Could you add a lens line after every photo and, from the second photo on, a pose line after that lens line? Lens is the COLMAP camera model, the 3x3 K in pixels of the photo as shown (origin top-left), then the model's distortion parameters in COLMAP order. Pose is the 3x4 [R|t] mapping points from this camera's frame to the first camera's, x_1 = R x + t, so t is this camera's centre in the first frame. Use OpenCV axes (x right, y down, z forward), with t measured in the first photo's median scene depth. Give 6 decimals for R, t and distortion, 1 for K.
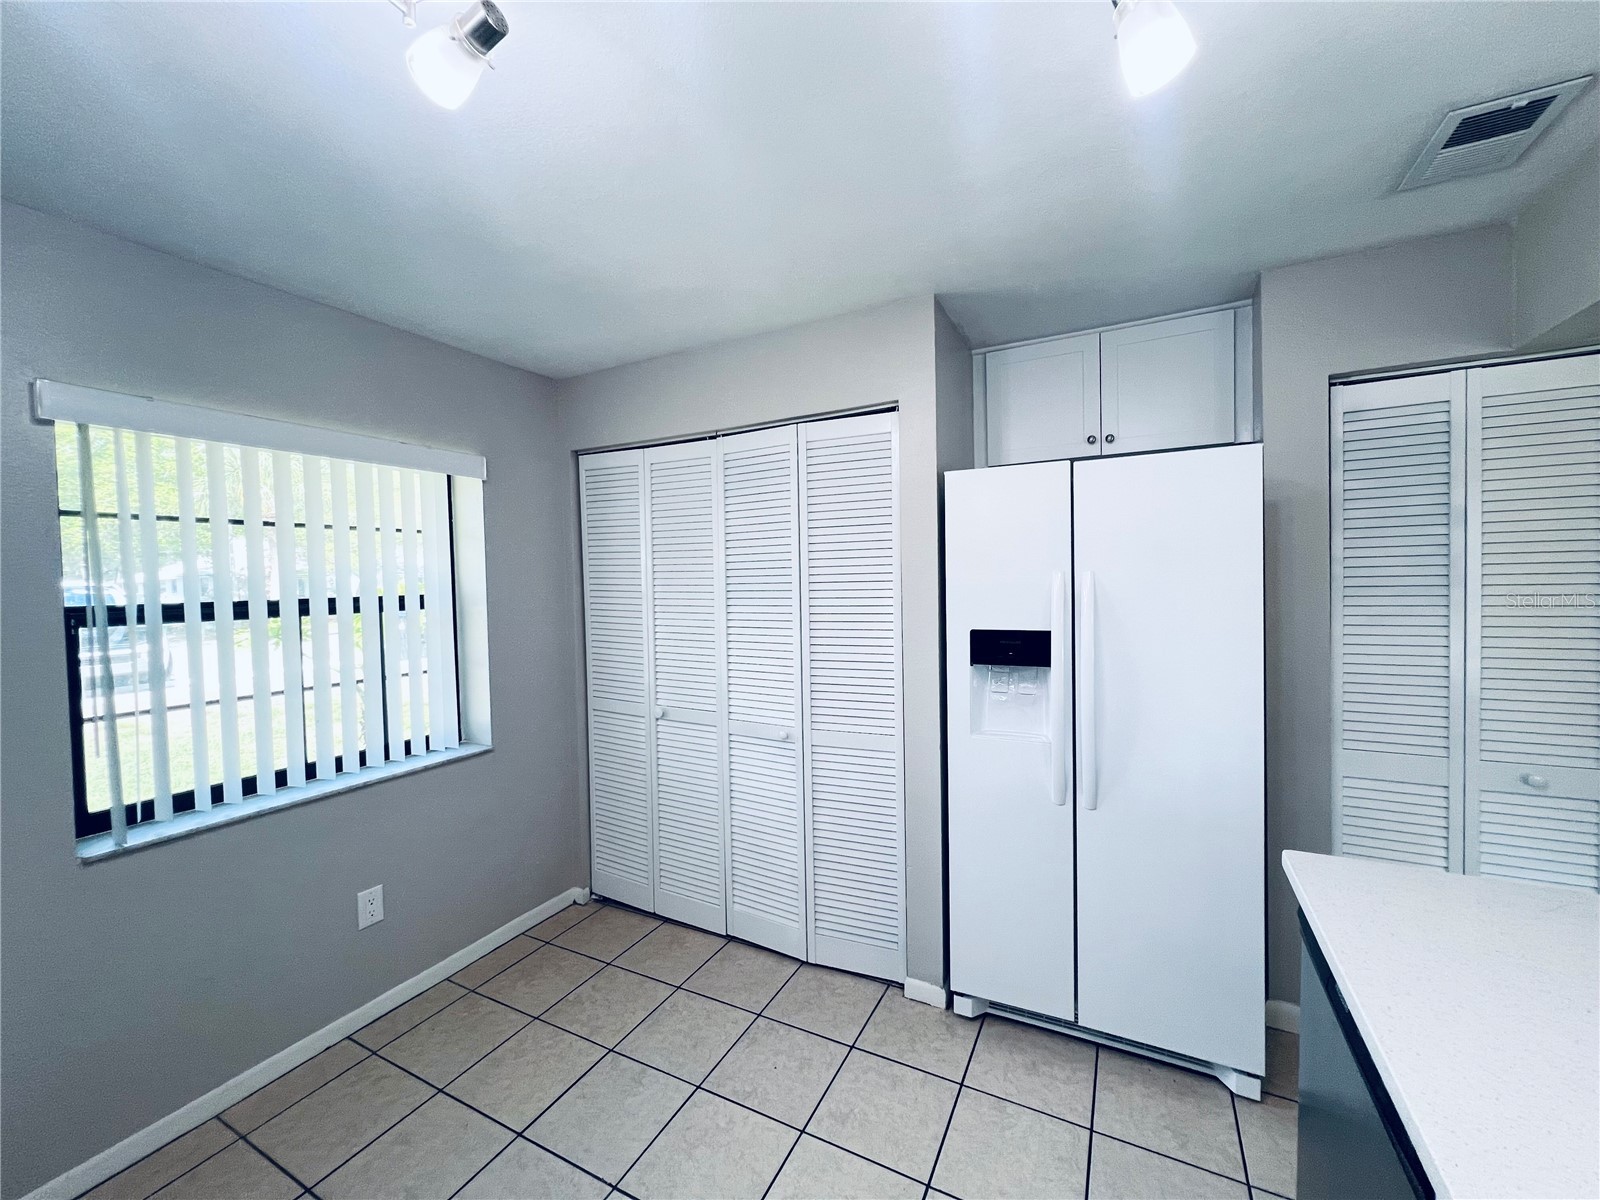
lens RADIAL K [[641.0, 0, 795.6], [0, 641.0, 599.0], [0, 0, 1]] dist [0.000950, 0.000244]
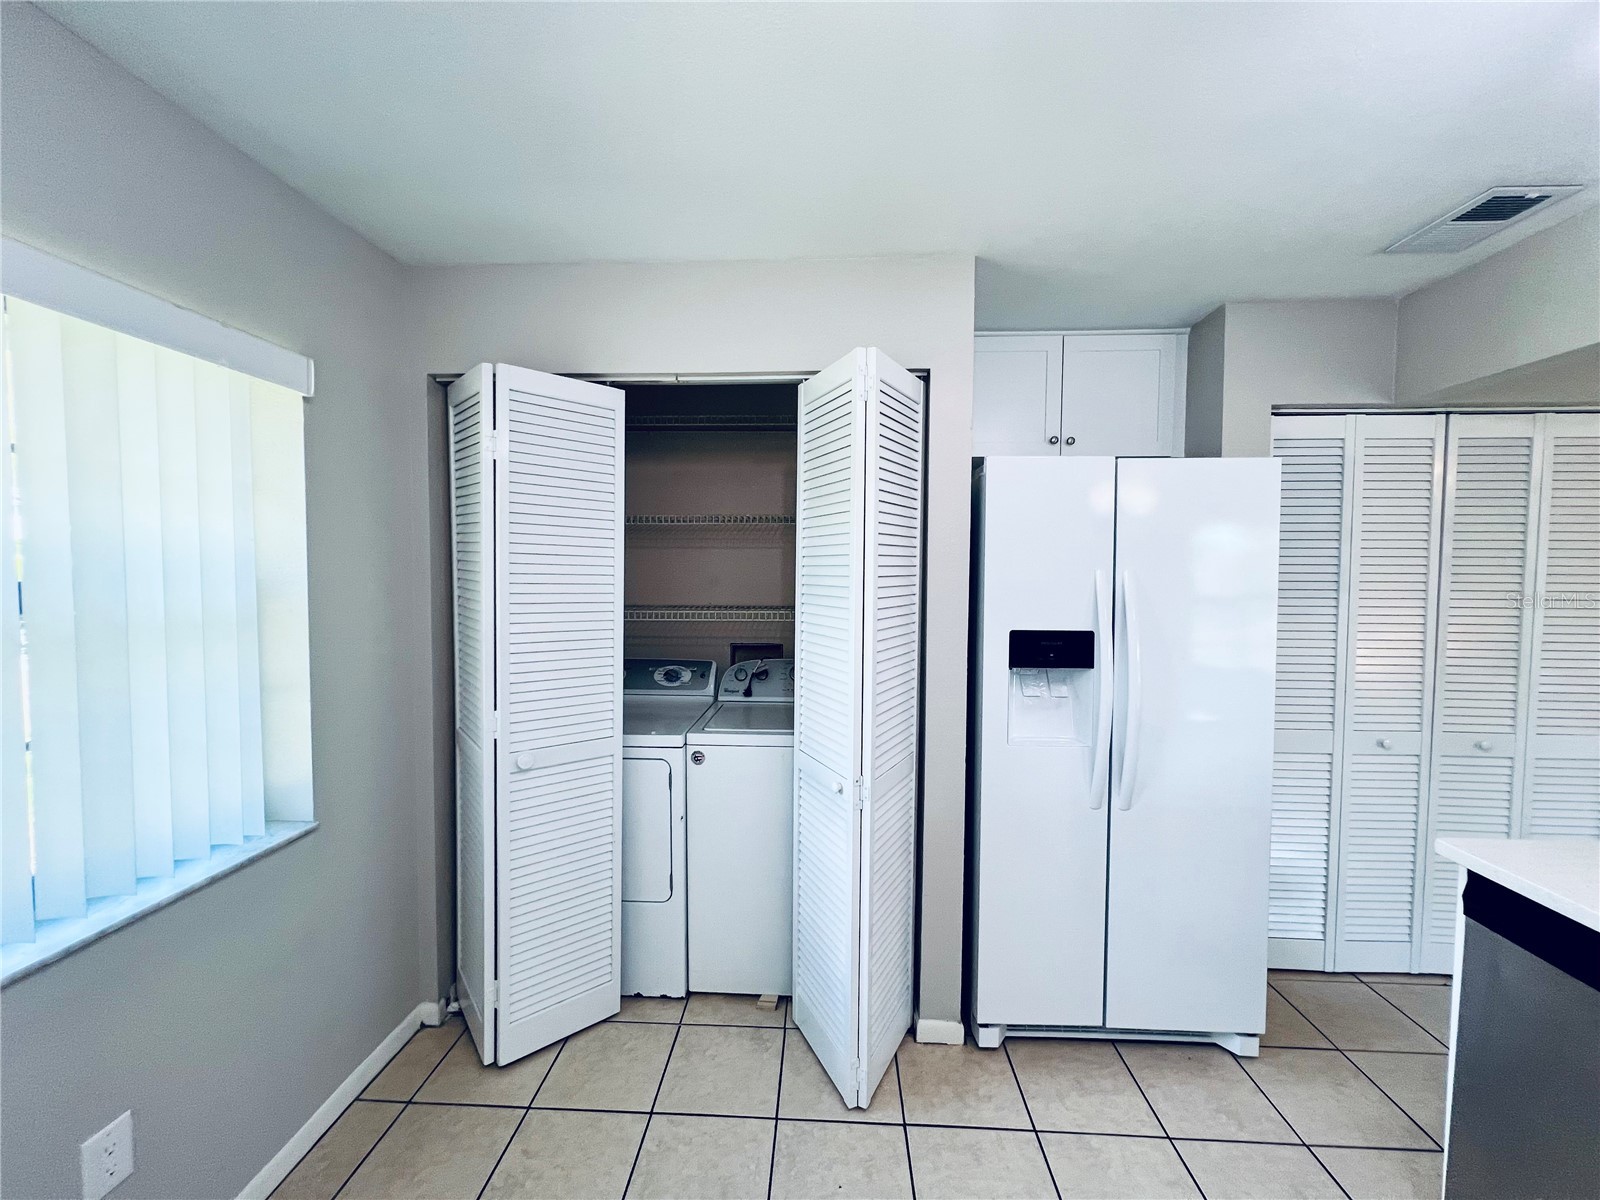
lens RADIAL K [[641.0, 0, 795.9], [0, 641.0, 598.5], [0, 0, 1]] dist [0.000950, 0.000244]
pose [[0.907266, 0.007624, 0.420488, -0.415352], [-0.012632, 0.999879, 0.009125, -0.002708], [-0.420367, -0.013590, 0.907252, 0.309883]]
